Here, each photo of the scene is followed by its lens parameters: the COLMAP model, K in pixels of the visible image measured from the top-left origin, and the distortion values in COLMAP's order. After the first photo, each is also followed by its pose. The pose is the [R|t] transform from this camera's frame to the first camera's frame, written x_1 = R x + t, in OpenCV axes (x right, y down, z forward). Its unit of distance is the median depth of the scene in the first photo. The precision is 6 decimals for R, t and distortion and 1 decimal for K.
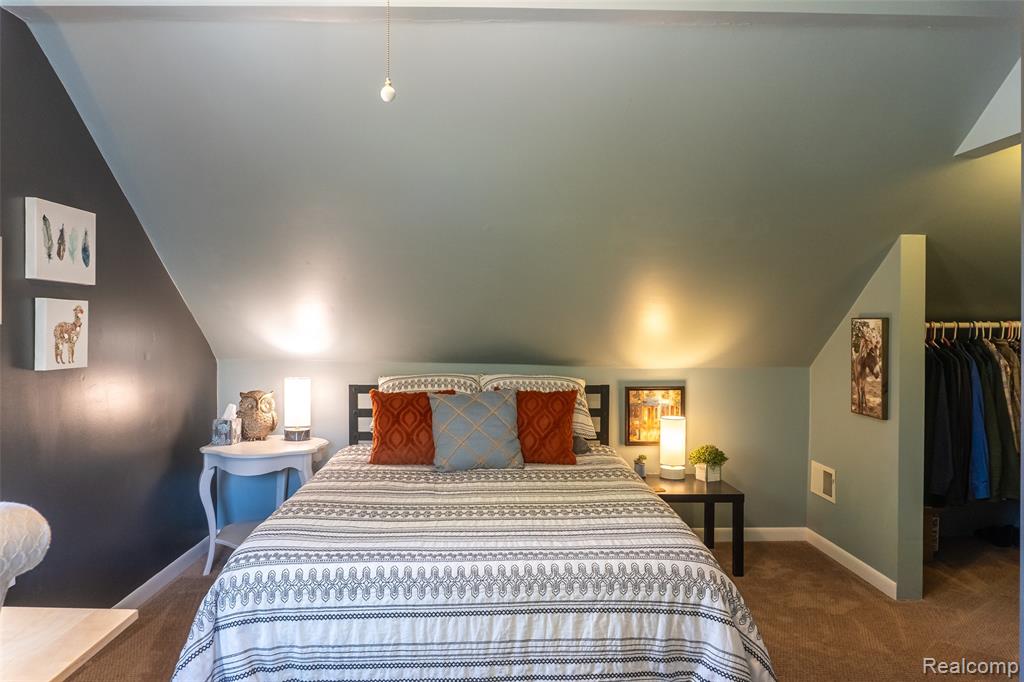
lens RADIAL K [[696.7, 0, 508.4], [0, 696.7, 341.4], [0, 0, 1]] dist [-0.021159, -0.000078]
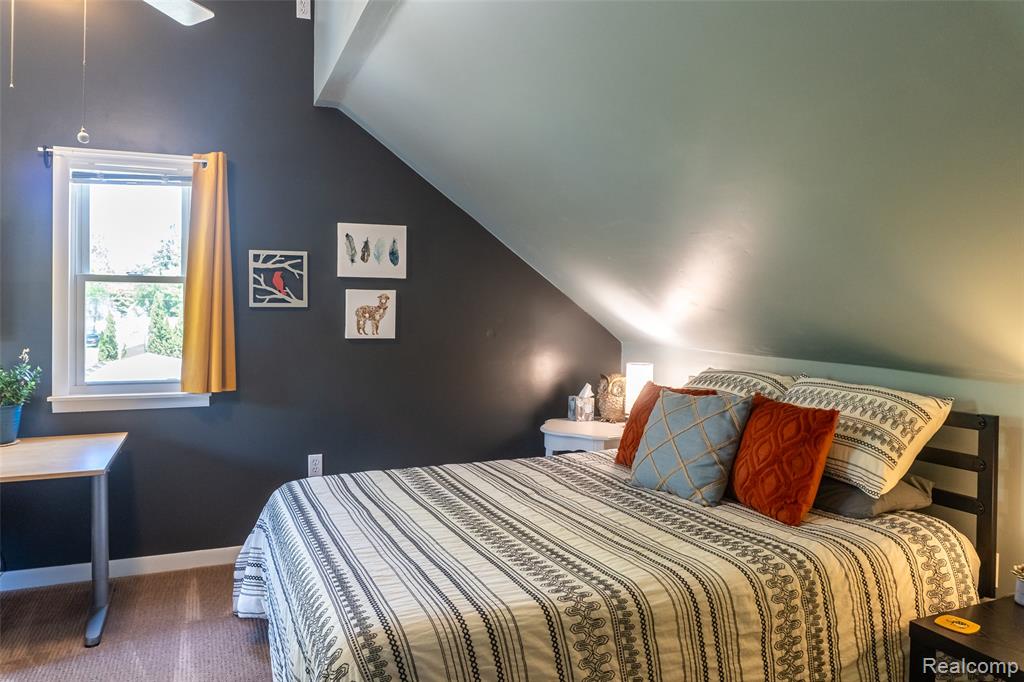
lens RADIAL K [[696.7, 0, 508.4], [0, 696.7, 341.4], [0, 0, 1]] dist [-0.021159, -0.000078]
pose [[0.362215, 0.033180, -0.931504, 0.808829], [-0.023873, 0.999369, 0.026314, 0.001200], [0.931789, 0.012706, 0.362778, 0.743717]]
